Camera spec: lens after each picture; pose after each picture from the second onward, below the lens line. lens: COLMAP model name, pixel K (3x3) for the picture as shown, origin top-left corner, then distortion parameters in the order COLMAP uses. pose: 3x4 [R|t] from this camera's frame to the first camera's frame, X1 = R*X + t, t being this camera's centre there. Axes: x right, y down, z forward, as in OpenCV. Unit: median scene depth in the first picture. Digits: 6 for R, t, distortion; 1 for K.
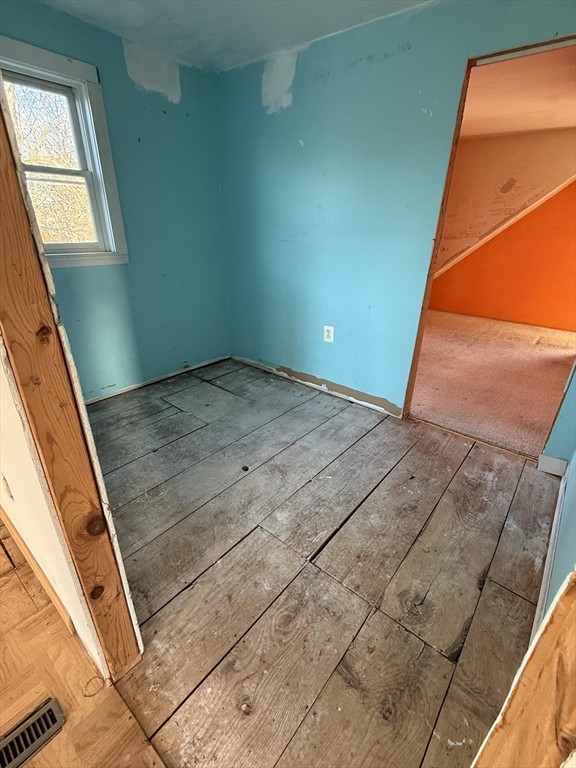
lens RADIAL K [[354.5, 0, 288.0], [0, 354.5, 384.0], [0, 0, 1]] dist [-0.000276, -0.000015]
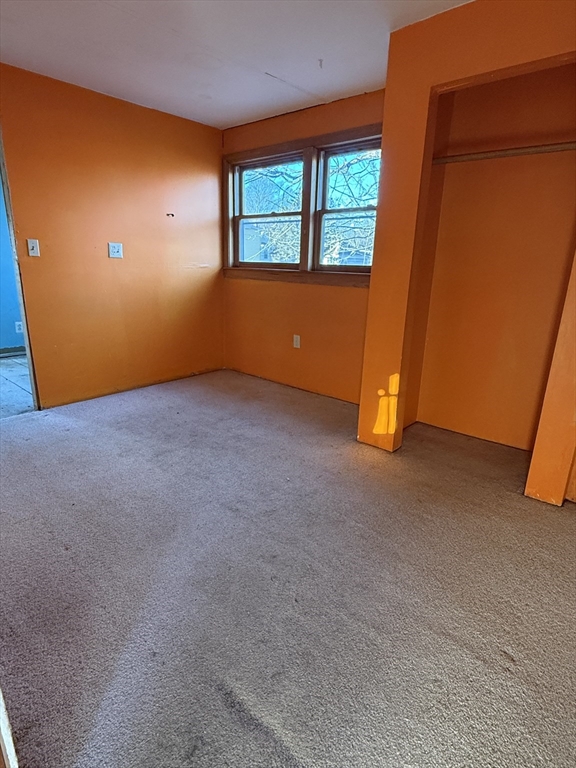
lens RADIAL K [[429.2, 0, 288.0], [0, 429.2, 384.0], [0, 0, 1]] dist [-0.000485, -0.000087]
pose [[-0.030382, 0.268562, -0.962783, 1.109920], [-0.433751, 0.864264, 0.254769, -0.453541], [0.900520, 0.425349, 0.090231, 1.121343]]
